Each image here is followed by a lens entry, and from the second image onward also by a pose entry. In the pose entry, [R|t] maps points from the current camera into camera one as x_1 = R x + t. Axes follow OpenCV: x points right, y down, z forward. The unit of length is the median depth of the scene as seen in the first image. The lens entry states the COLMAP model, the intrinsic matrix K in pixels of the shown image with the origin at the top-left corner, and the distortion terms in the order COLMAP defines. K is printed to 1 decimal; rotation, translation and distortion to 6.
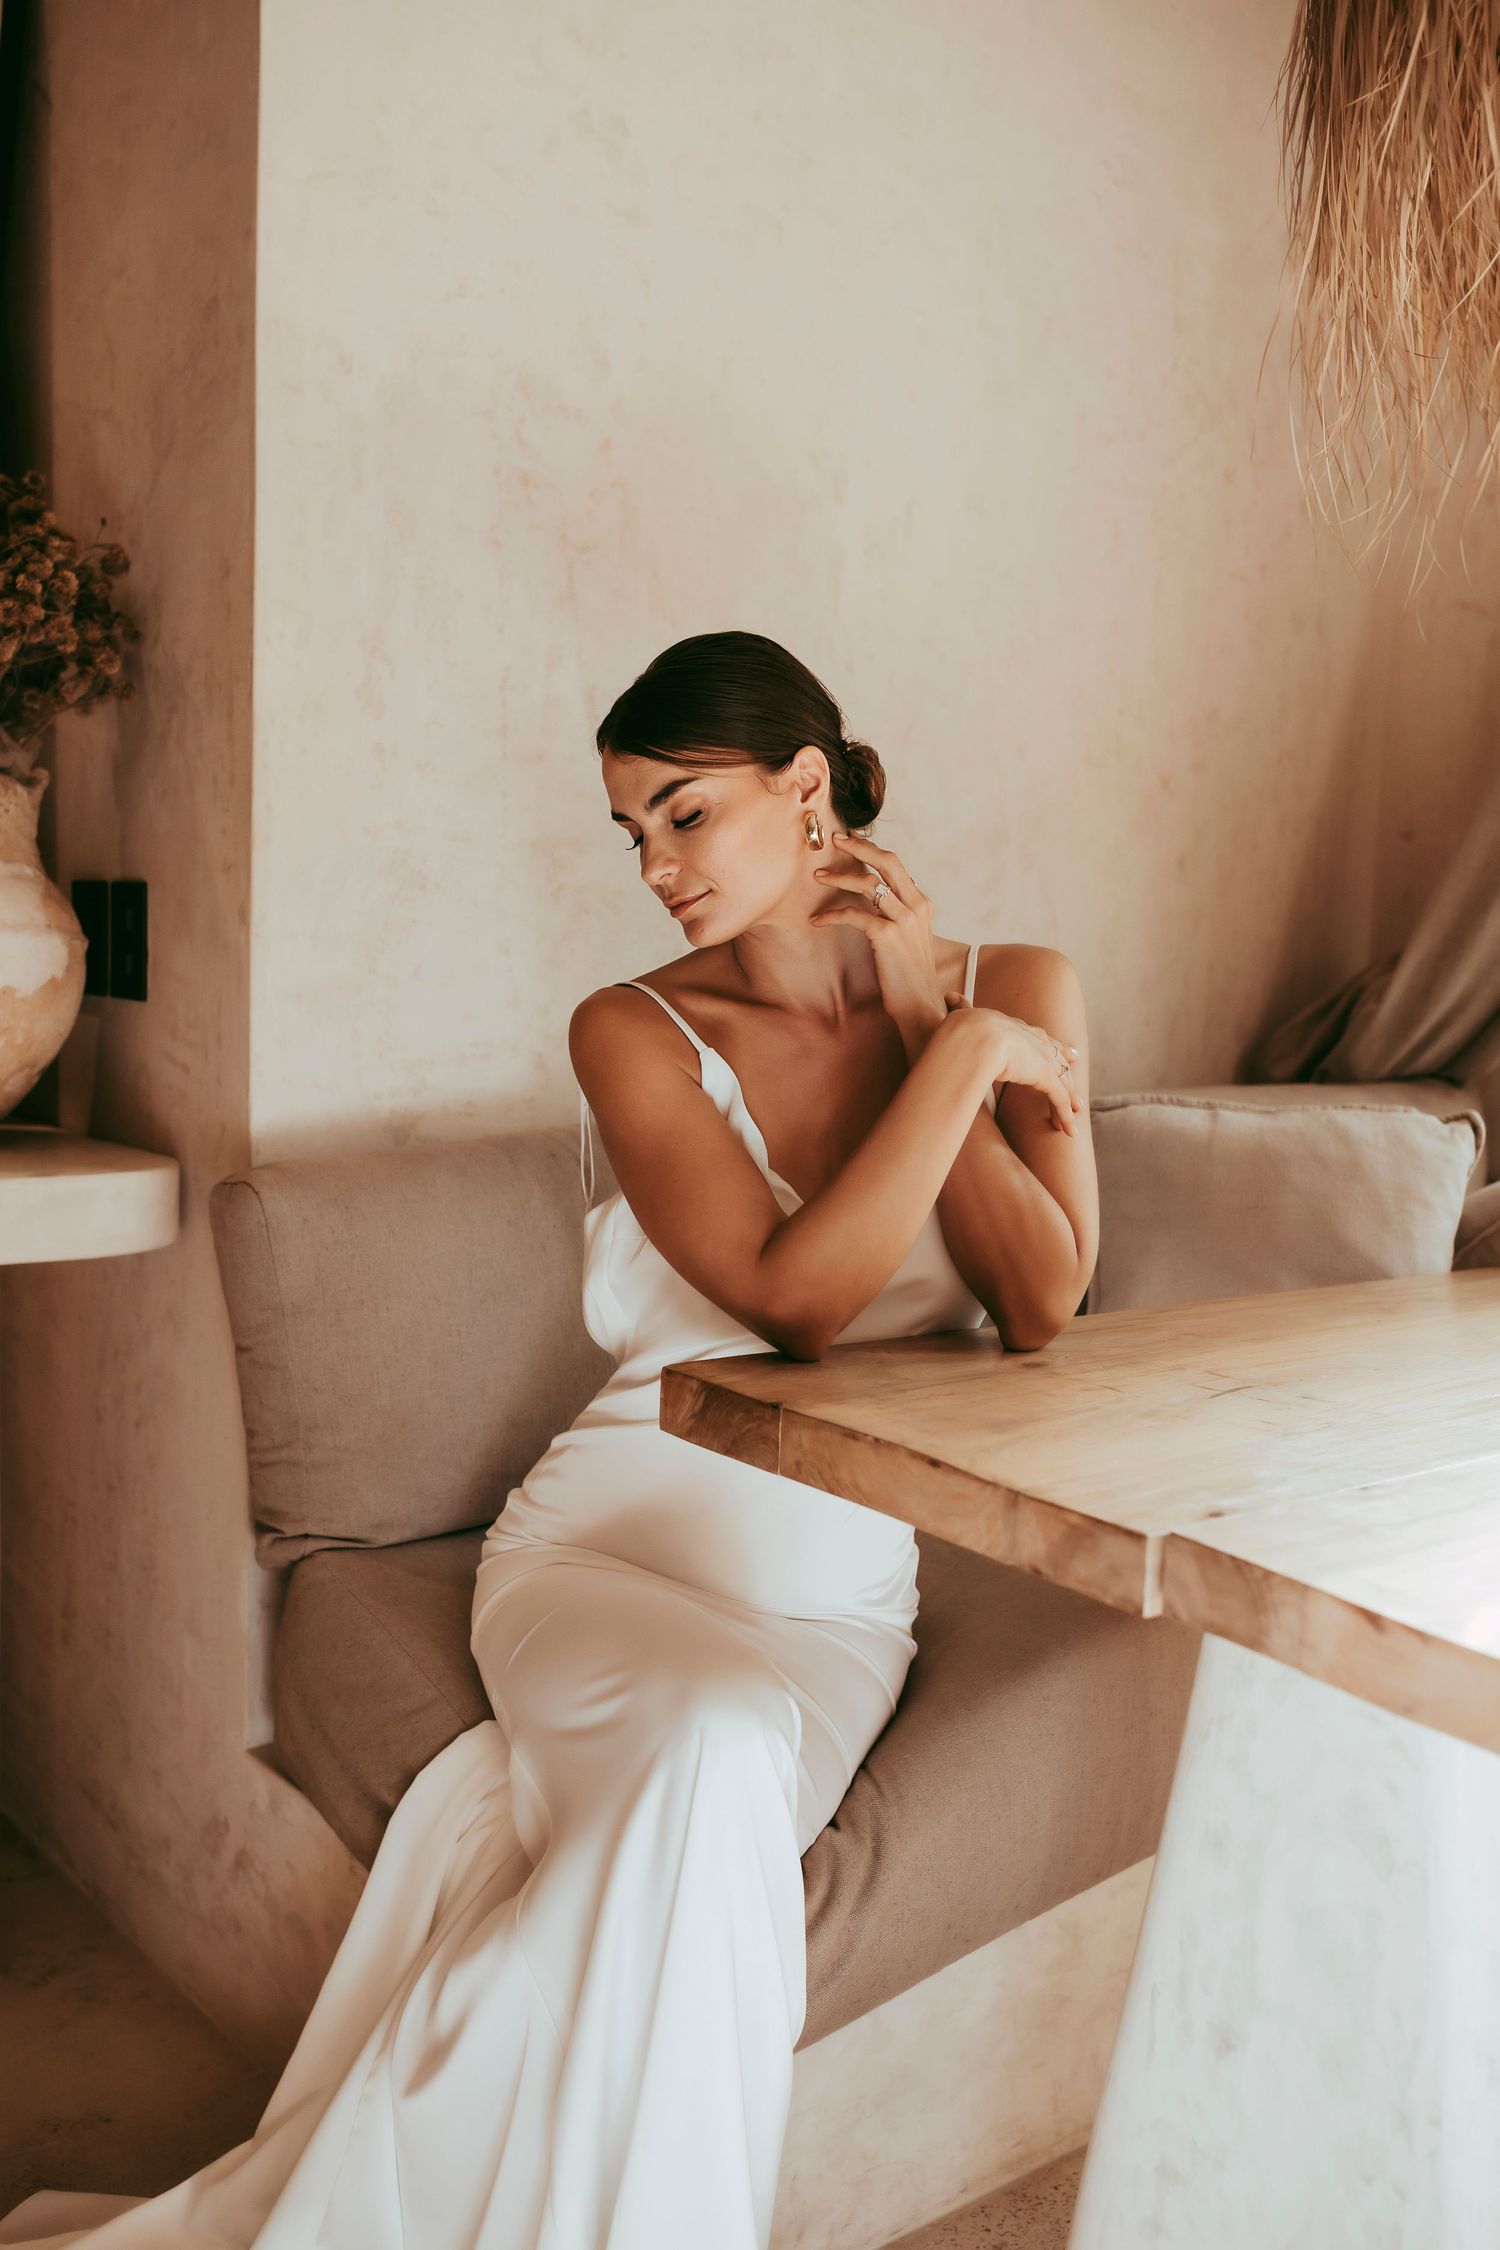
lens RADIAL K [[2182.2, 0, 750.0], [0, 2182.2, 1125.0], [0, 0, 1]] dist [-0.001406, 0.002082]
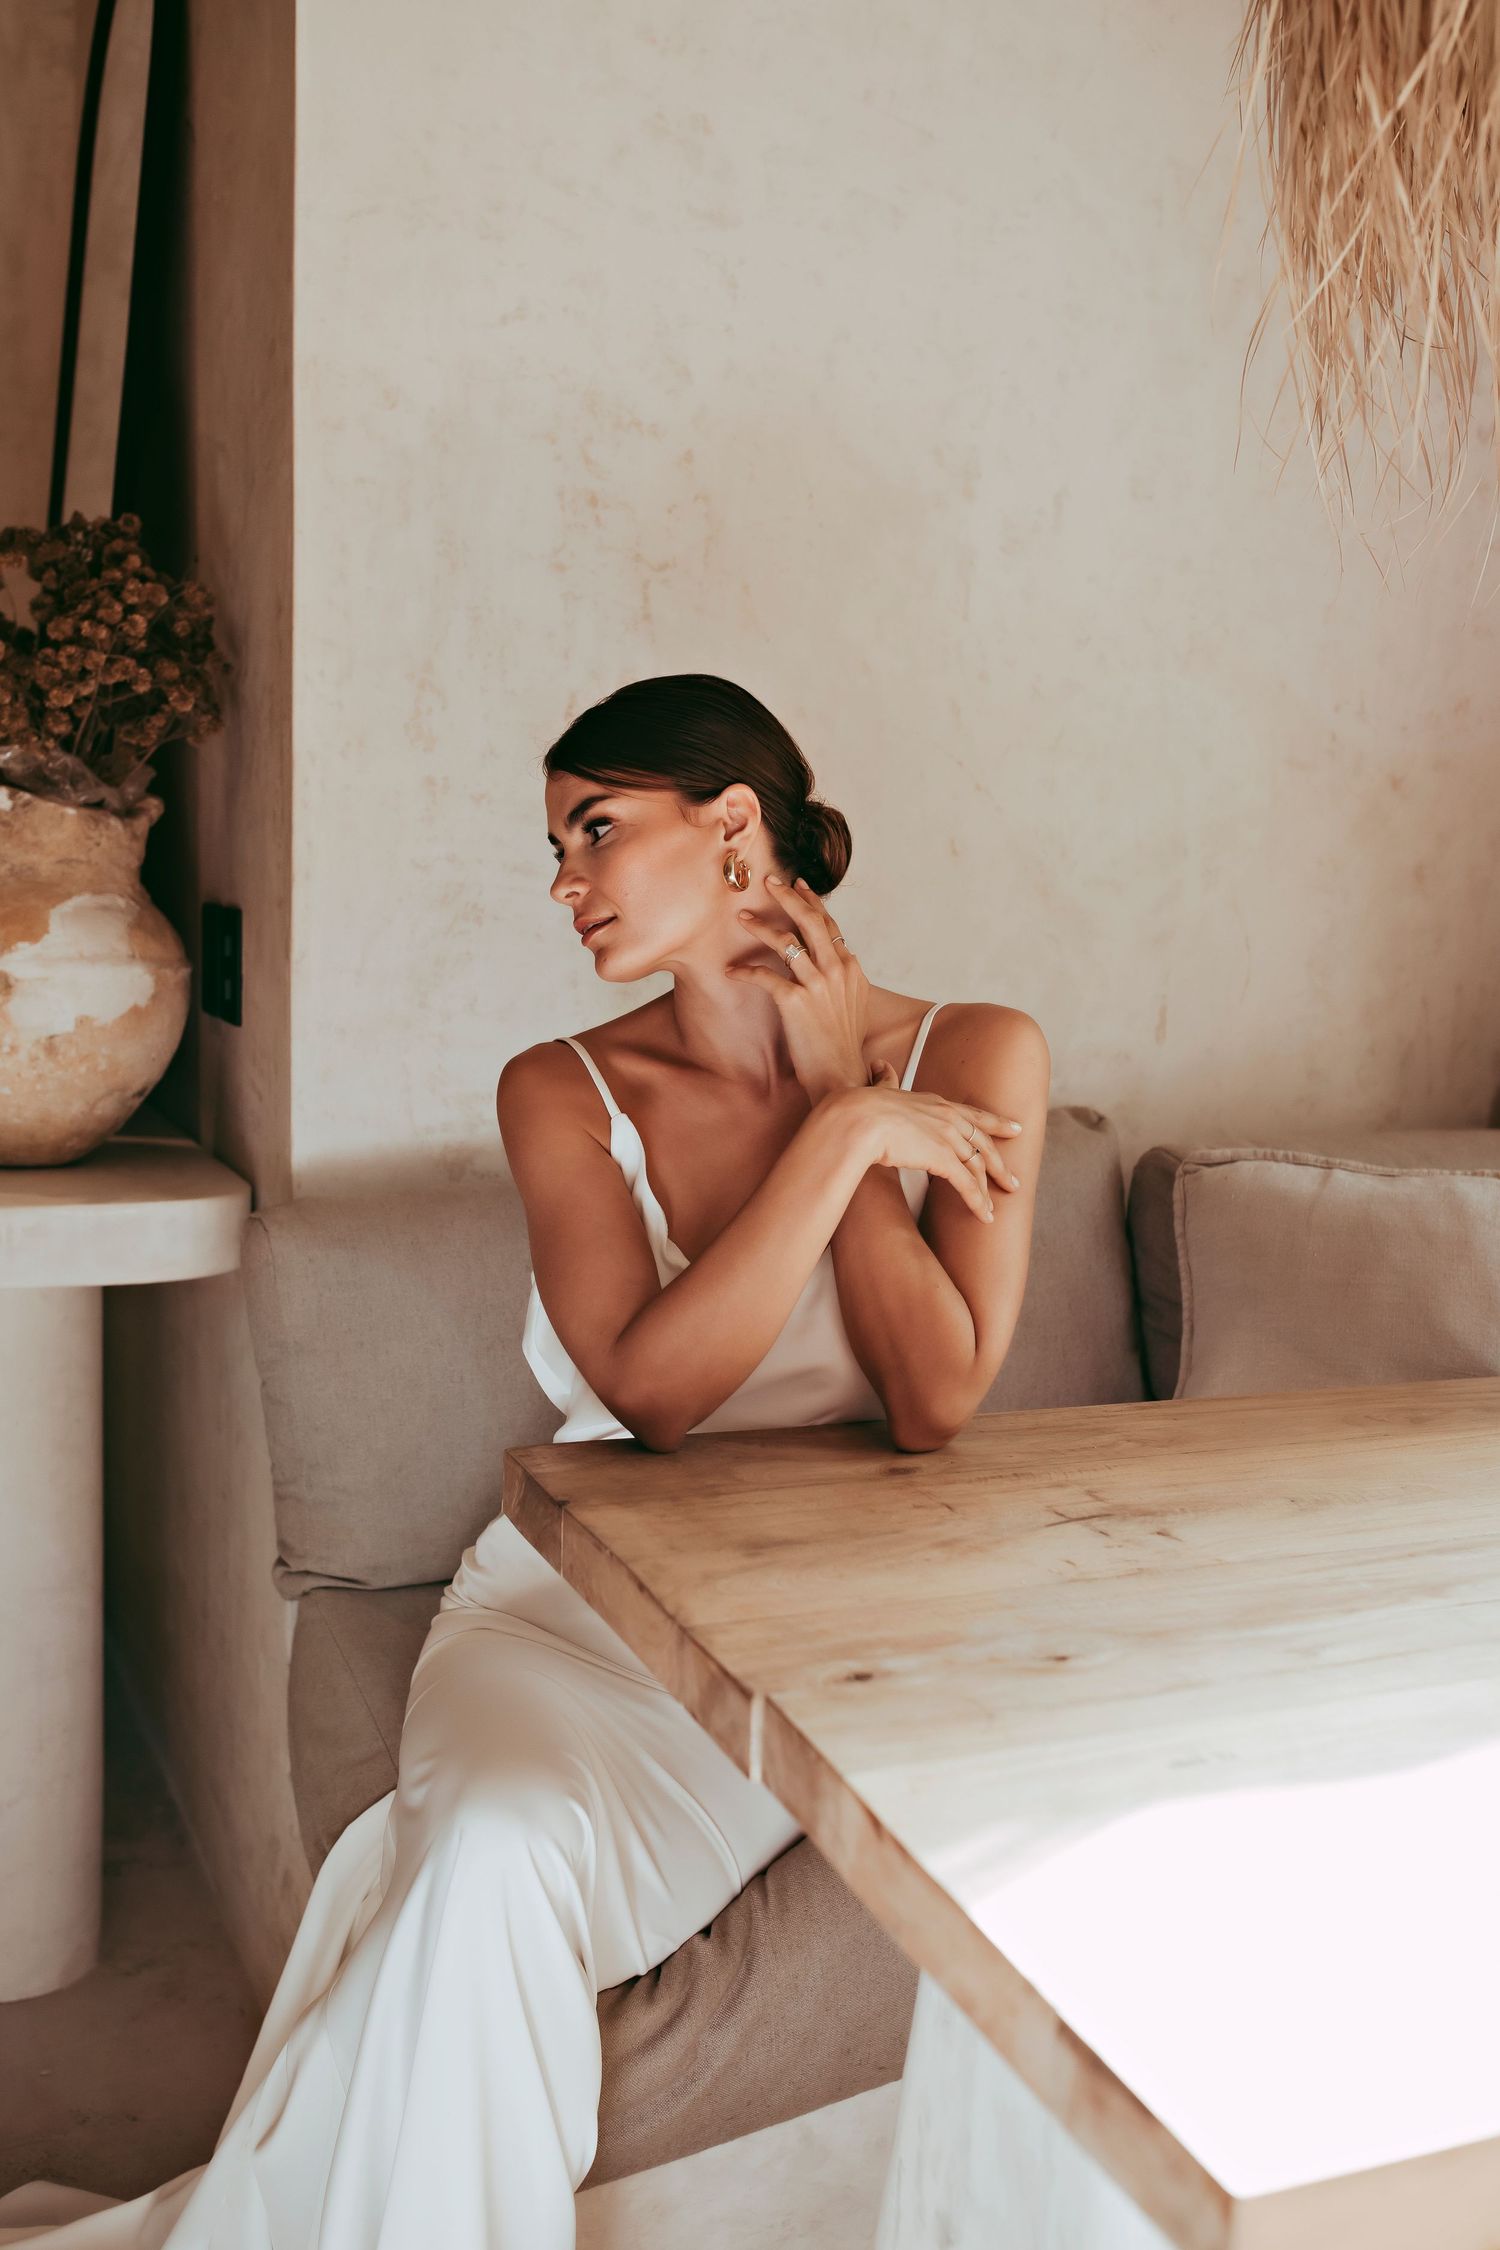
lens RADIAL K [[2311.3, 0, 744.0], [0, 2311.3, 1096.1], [0, 0, 1]] dist [0.001456, -0.008671]
pose [[0.964257, 0.028111, -0.263474, 0.253807], [-0.025423, 0.999584, 0.013607, -0.048796], [0.263747, -0.006423, 0.964570, 0.024518]]
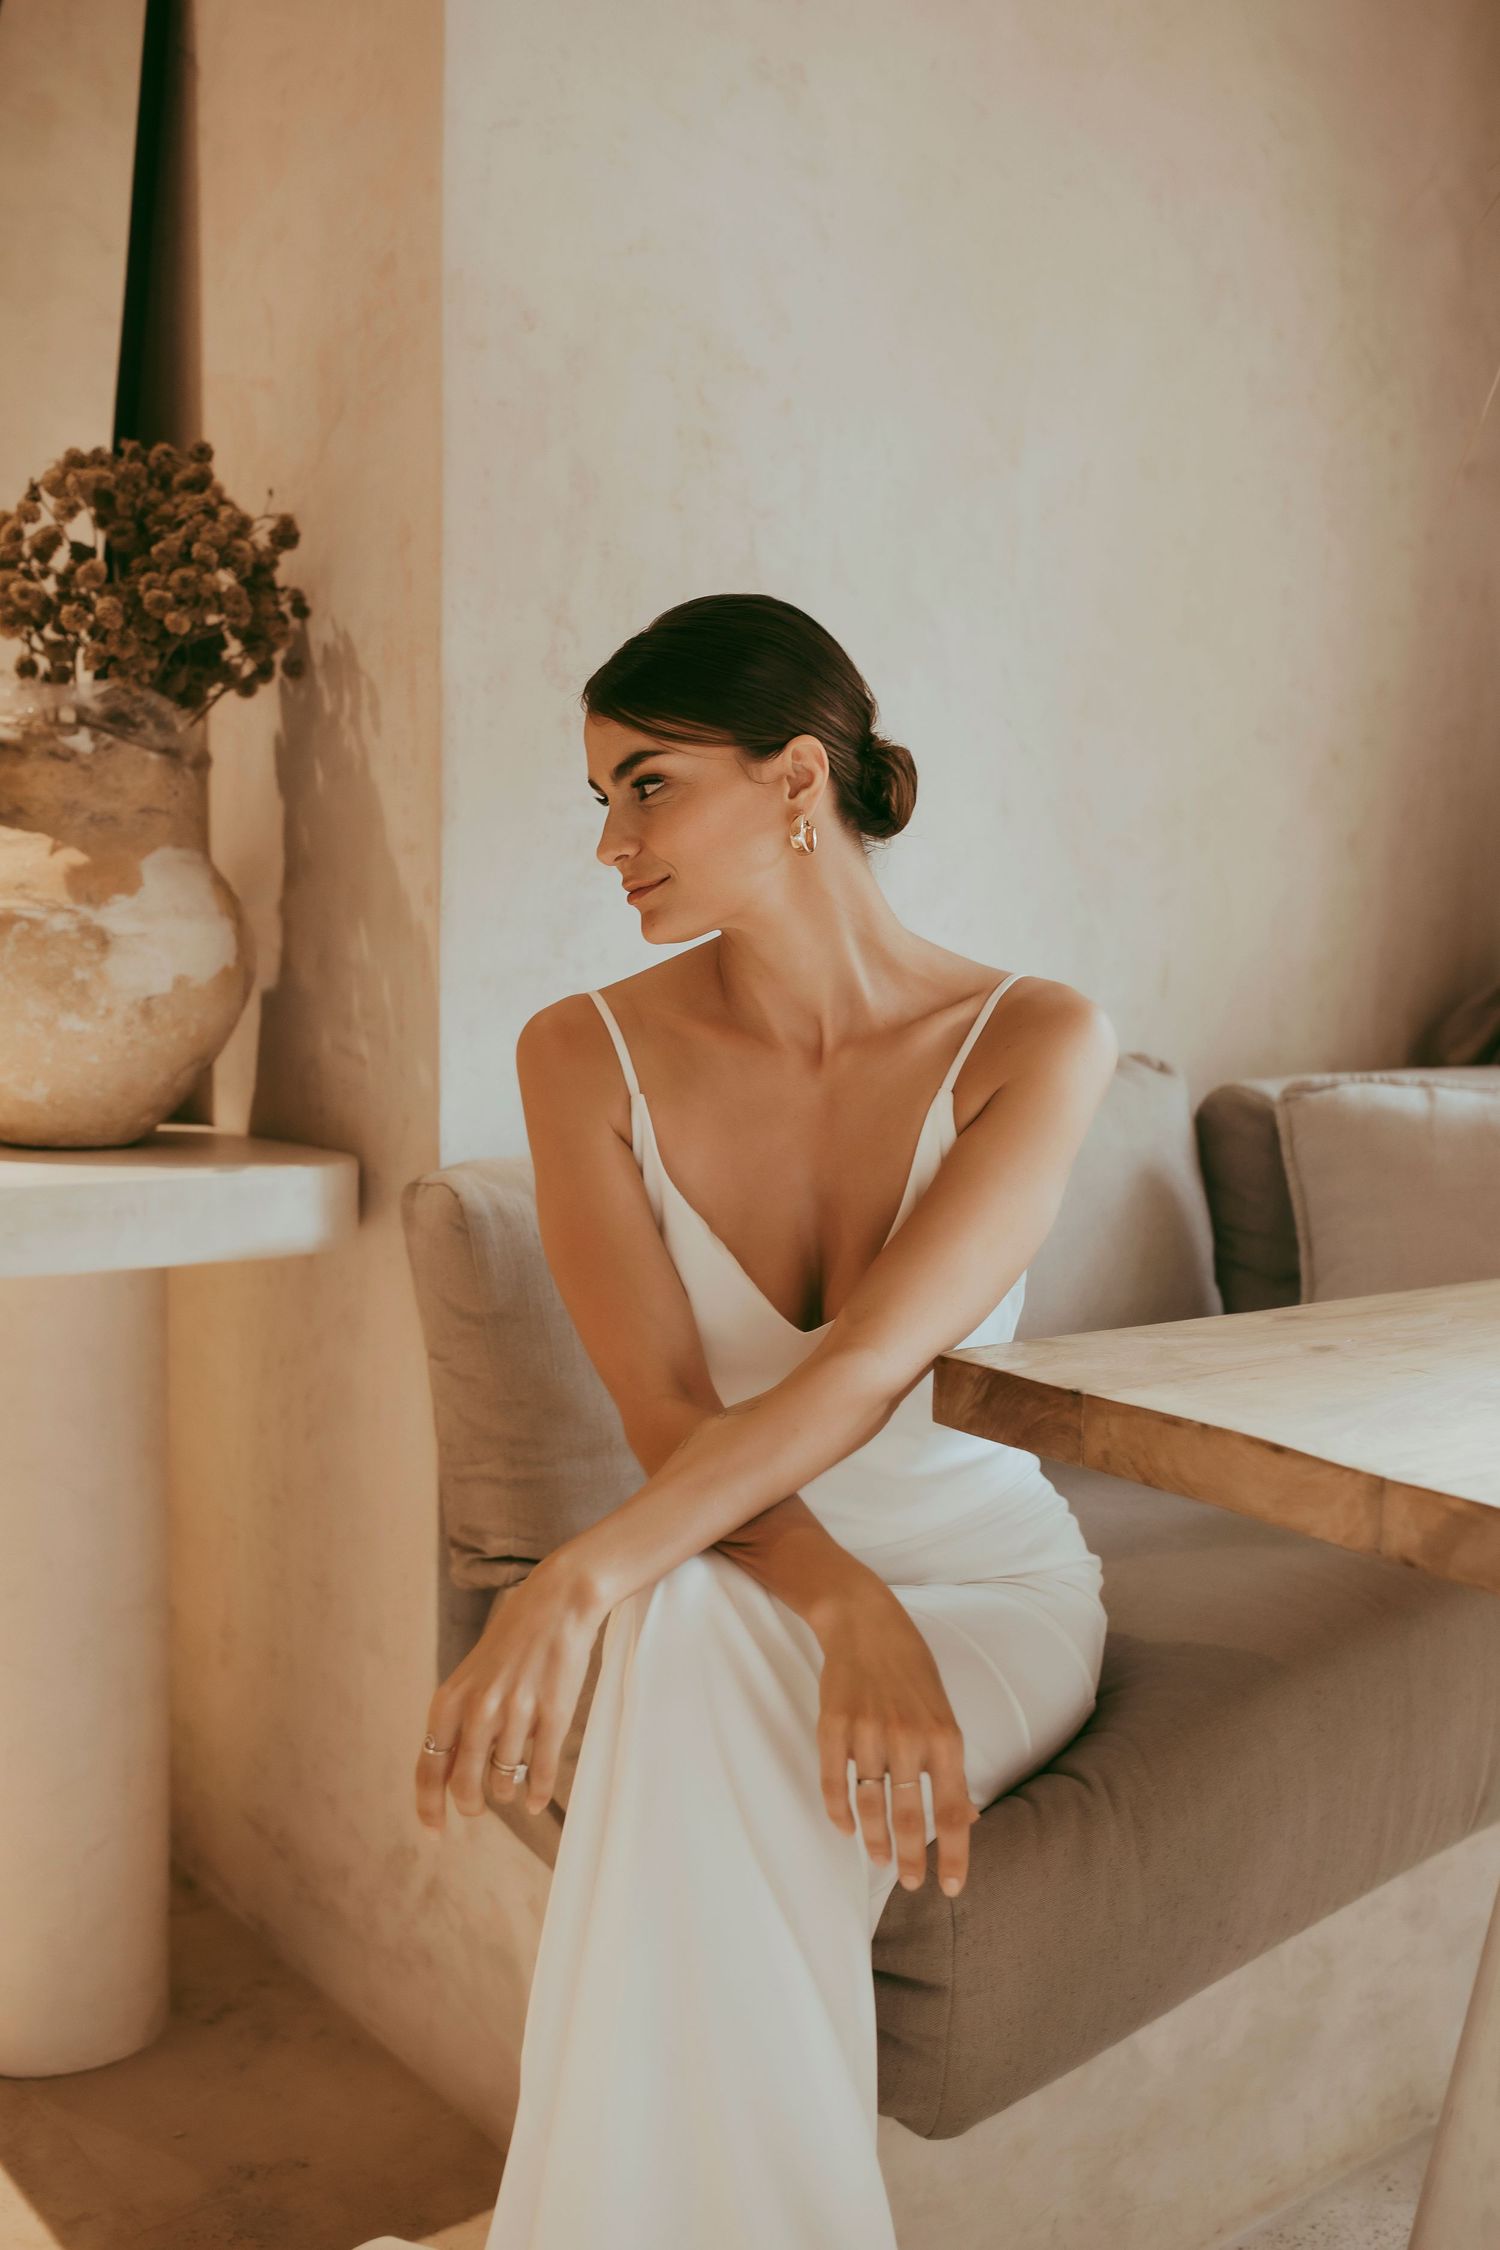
lens RADIAL K [[2182.2, 0, 750.0], [0, 2182.2, 1125.0], [0, 0, 1]] dist [-0.001406, 0.002082]
pose [[0.999842, -0.015055, -0.009427, -0.083971], [0.014958, 0.999835, -0.010273, 0.015707], [0.009580, 0.010130, 0.999903, 0.046935]]
